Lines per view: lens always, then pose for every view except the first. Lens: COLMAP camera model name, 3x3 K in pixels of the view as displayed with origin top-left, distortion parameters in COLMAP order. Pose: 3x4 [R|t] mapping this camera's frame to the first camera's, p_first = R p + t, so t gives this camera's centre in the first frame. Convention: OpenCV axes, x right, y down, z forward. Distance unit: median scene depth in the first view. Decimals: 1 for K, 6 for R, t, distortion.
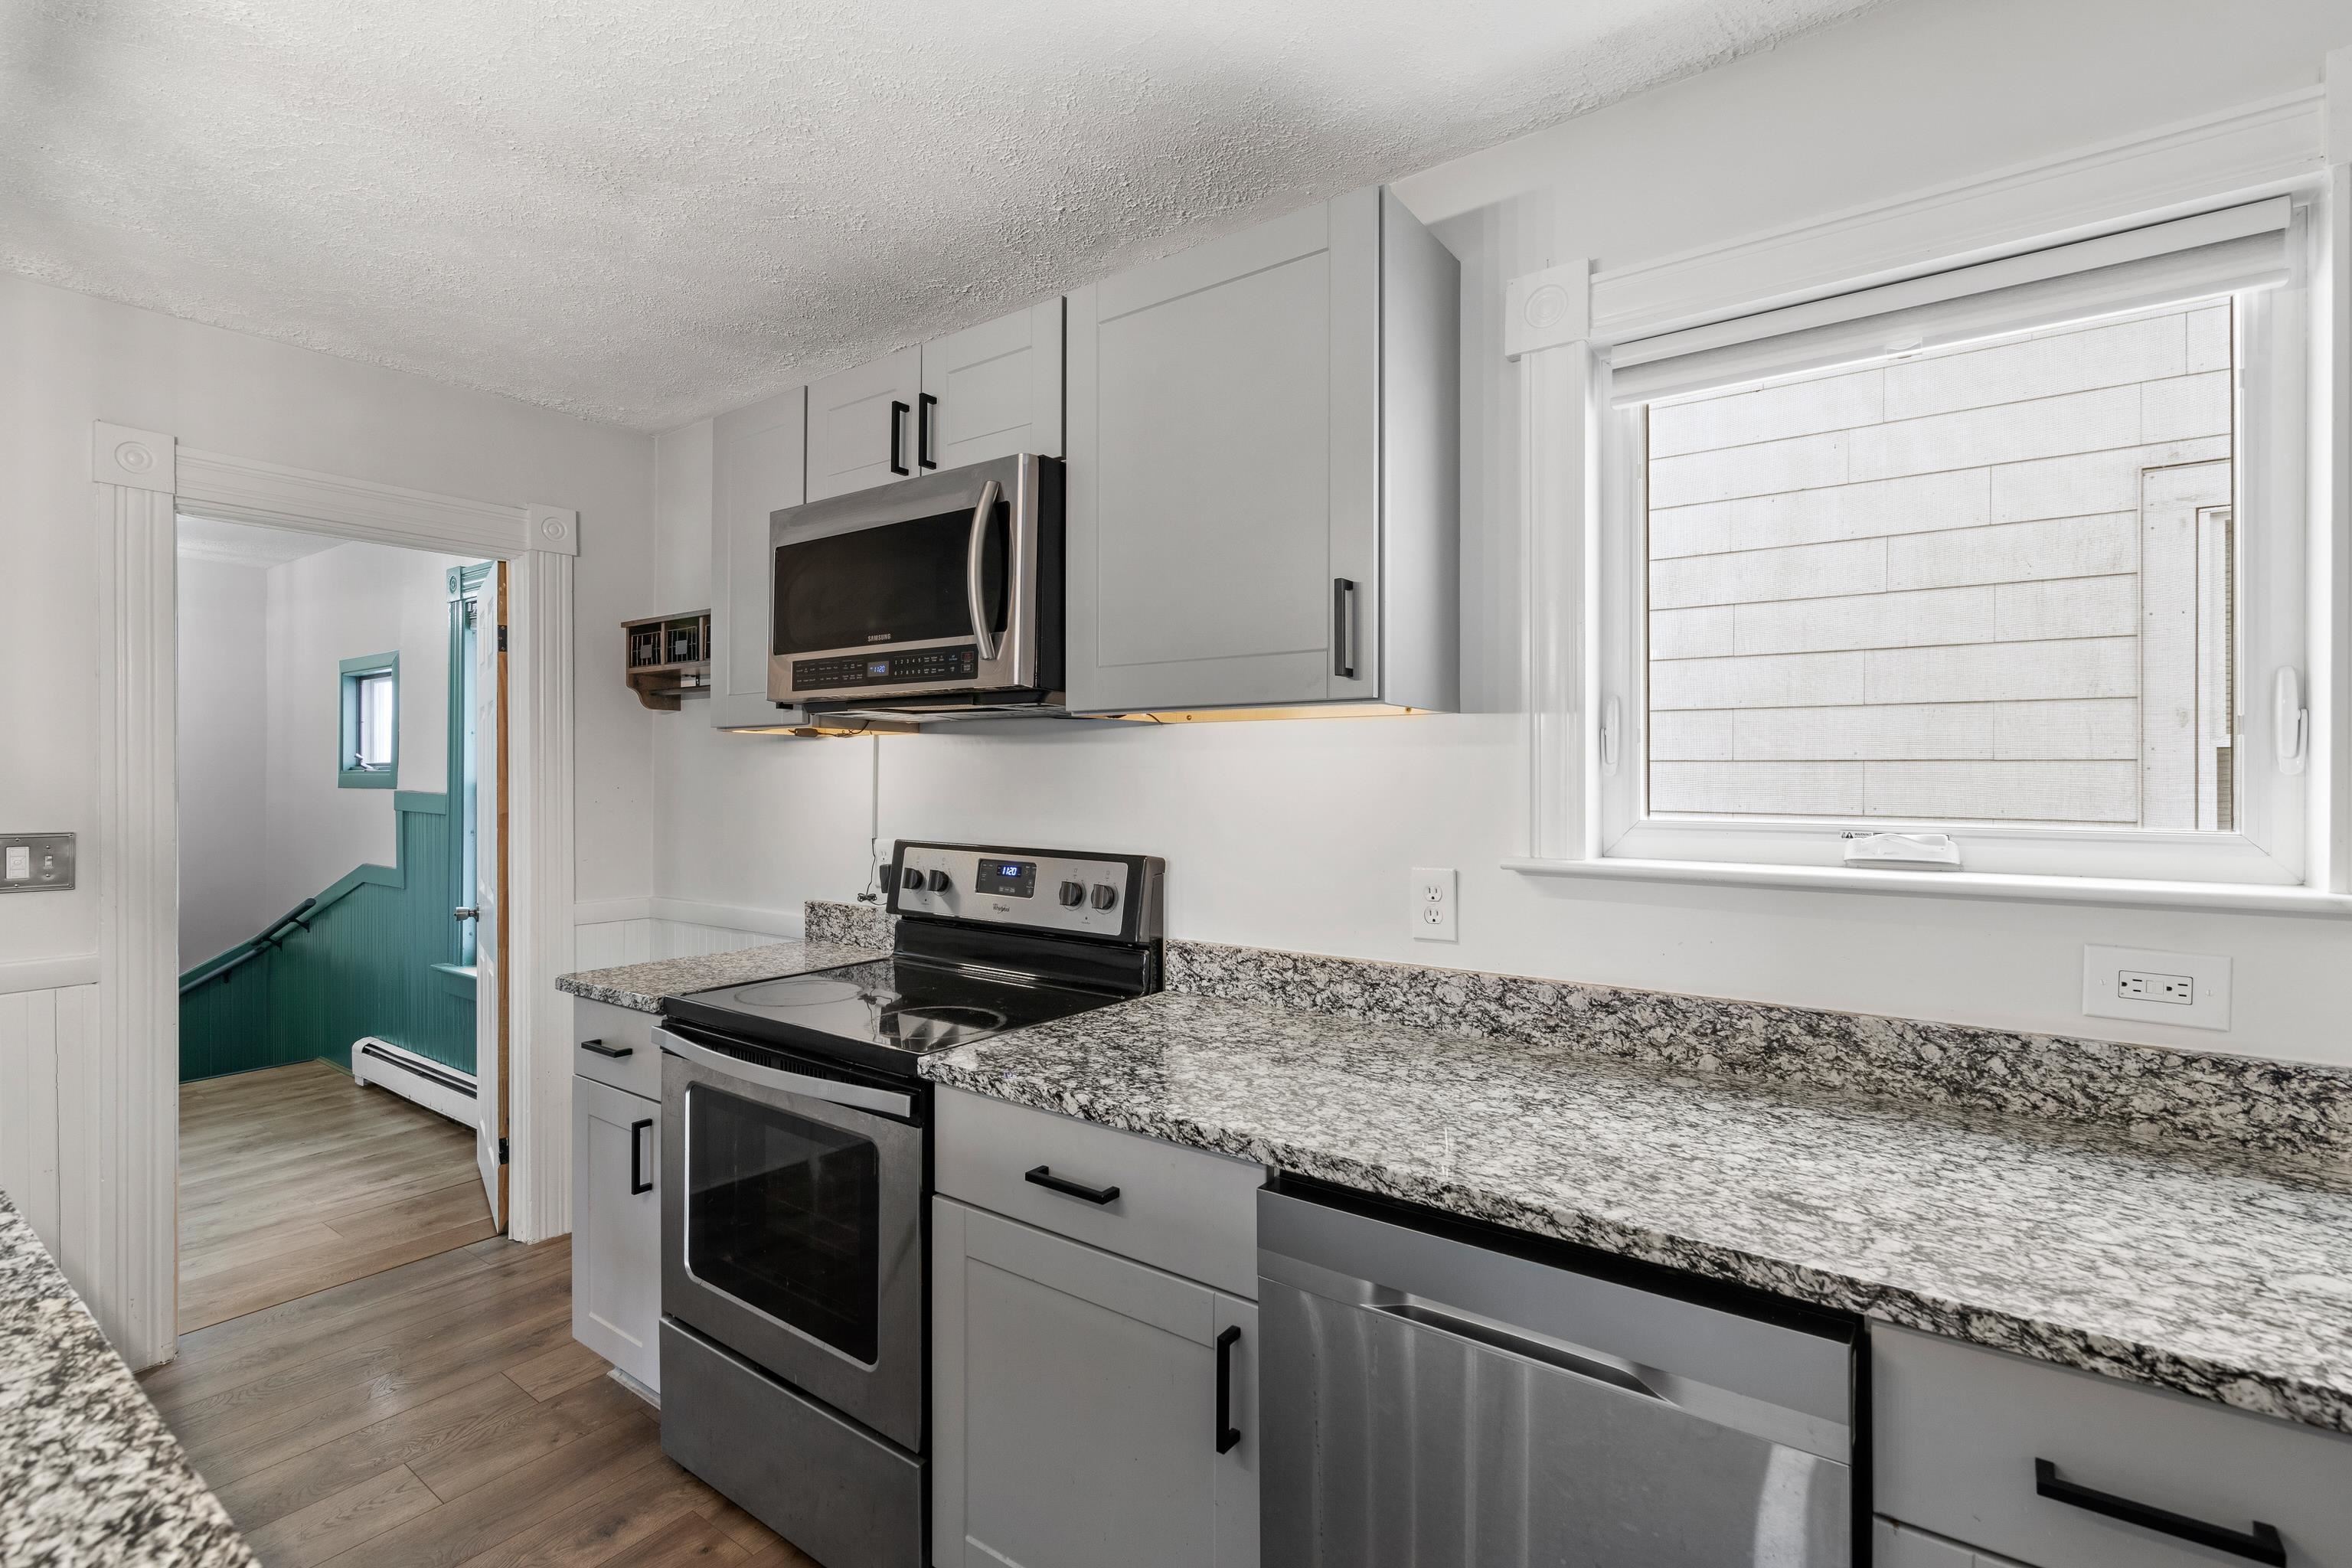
lens RADIAL K [[1081.5, 0, 1180.6], [0, 1081.5, 778.9], [0, 0, 1]] dist [-0.000582, -0.000734]
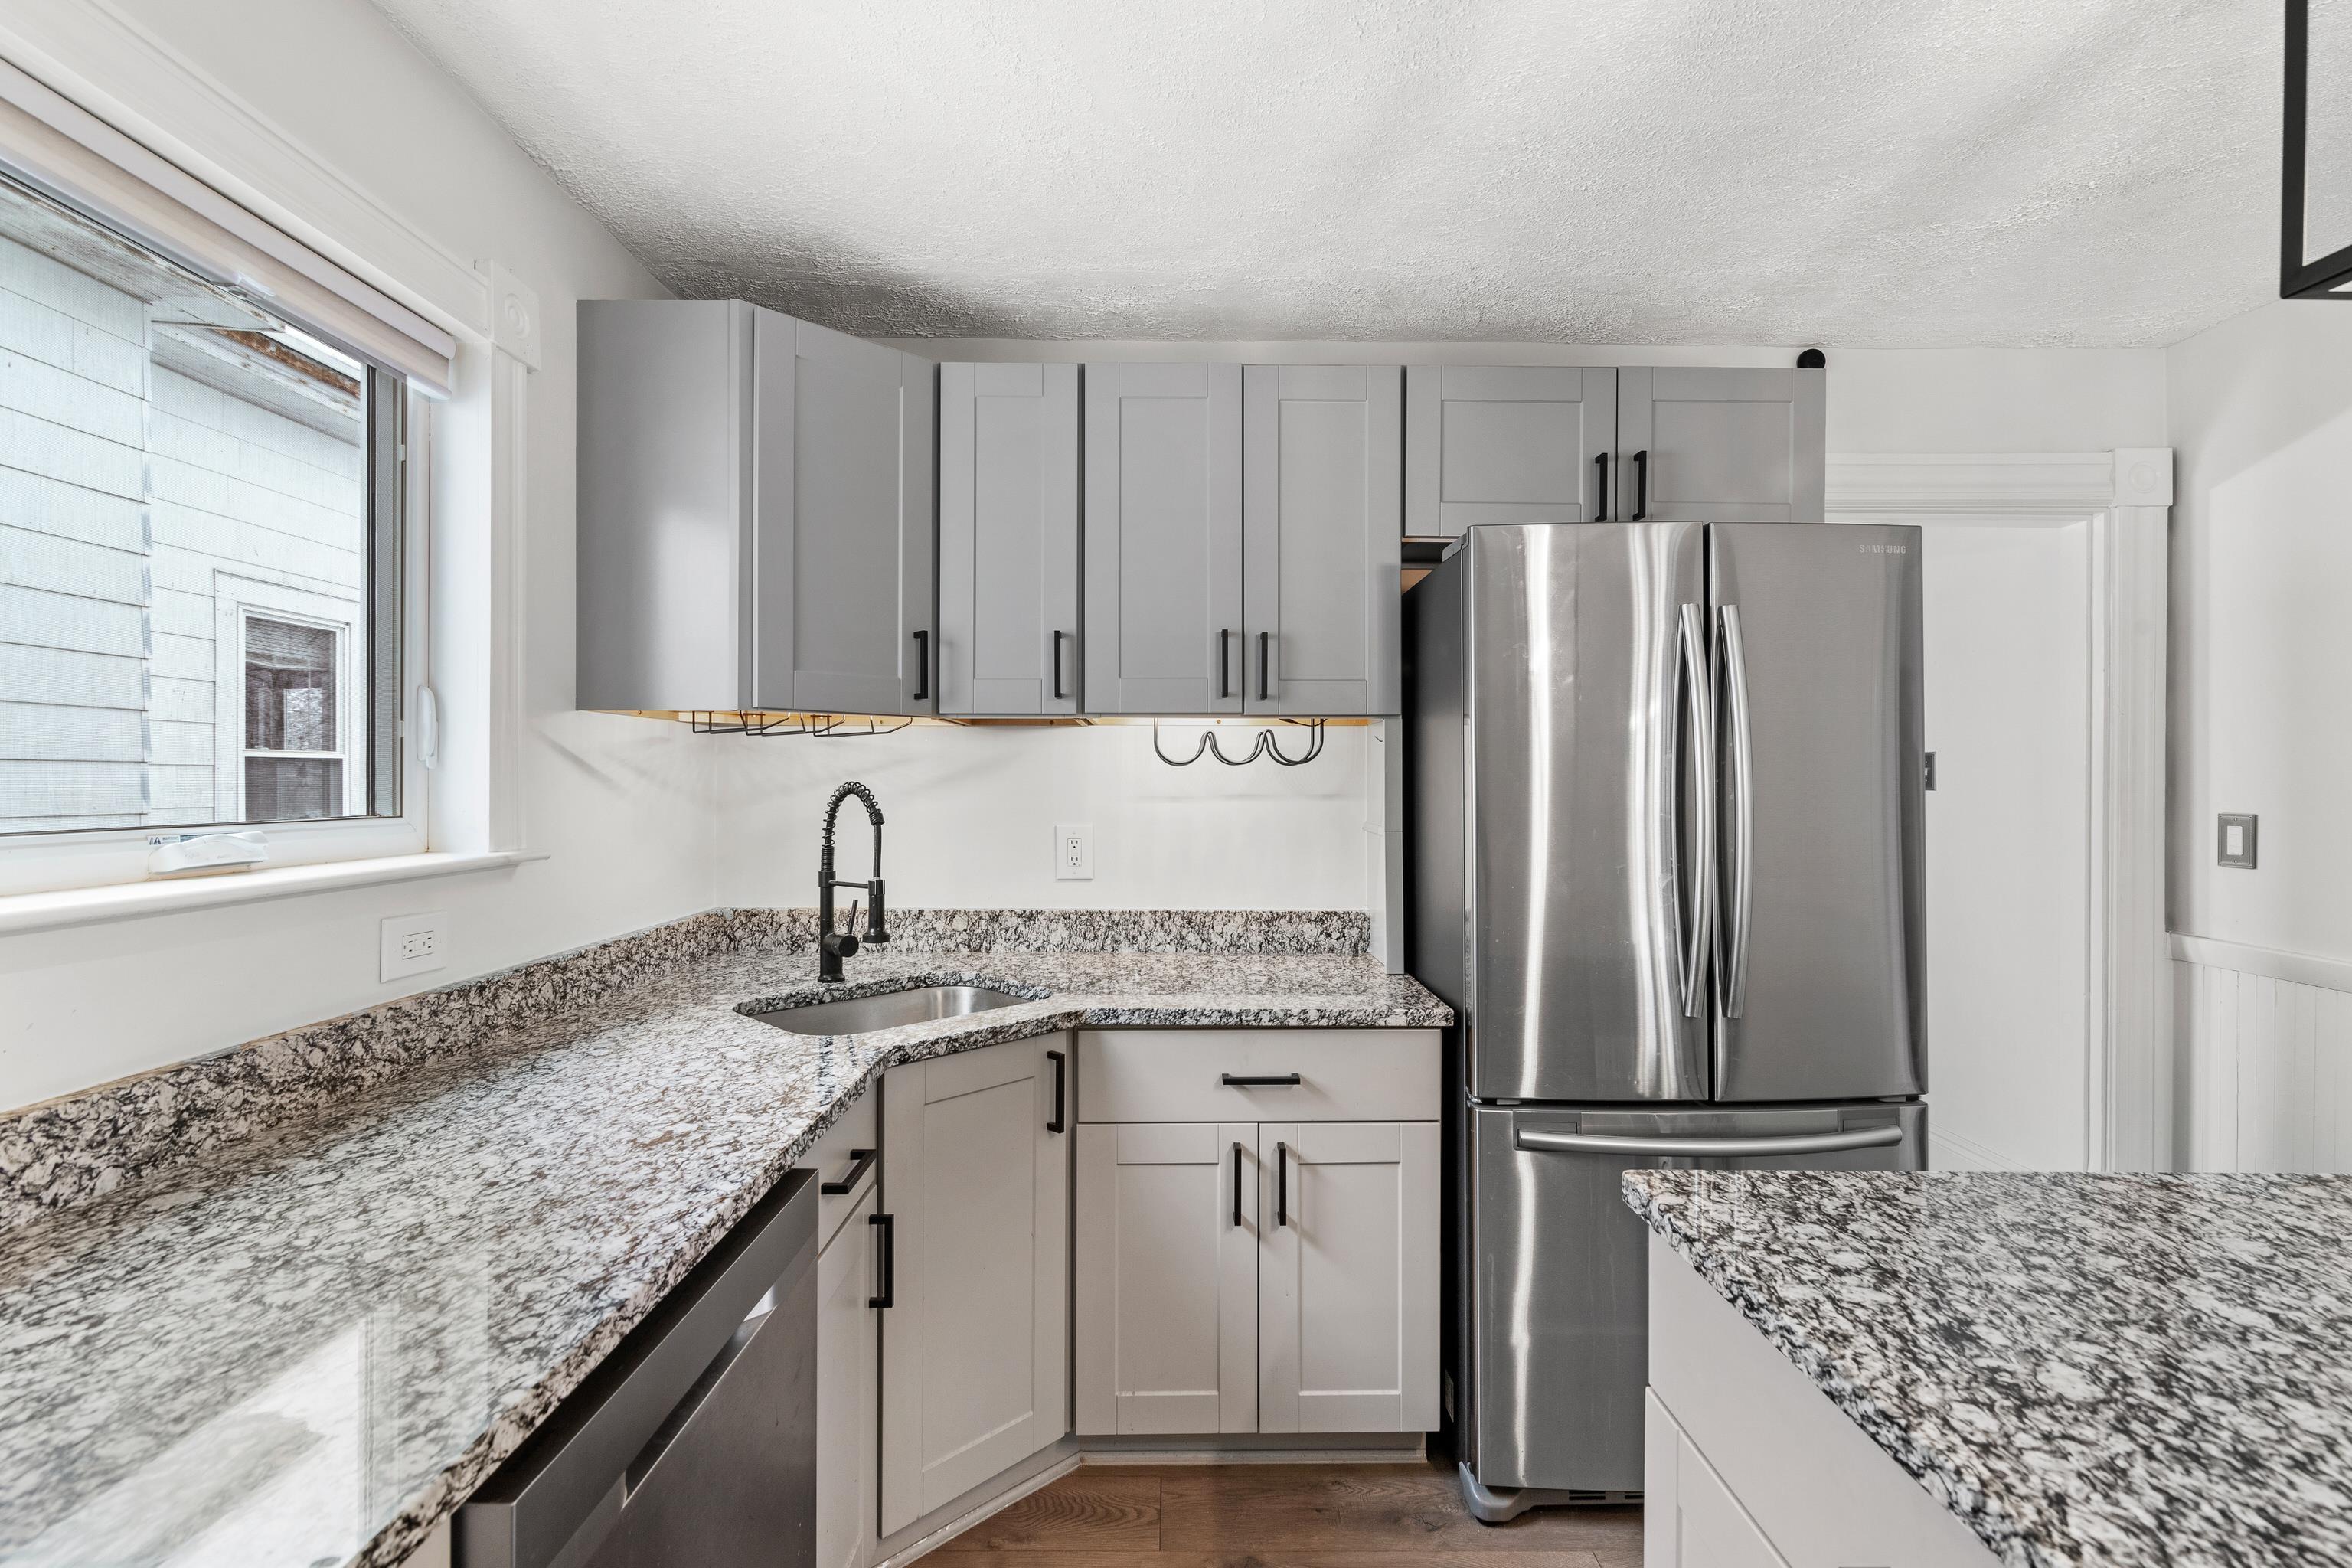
lens RADIAL K [[1081.5, 0, 1180.6], [0, 1081.5, 778.9], [0, 0, 1]] dist [-0.000582, -0.000734]
pose [[-0.601179, -0.001405, 0.799113, -0.539067], [0.000088, 0.999998, 0.001825, 0.006307], [-0.799114, 0.001168, -0.601178, 0.991779]]
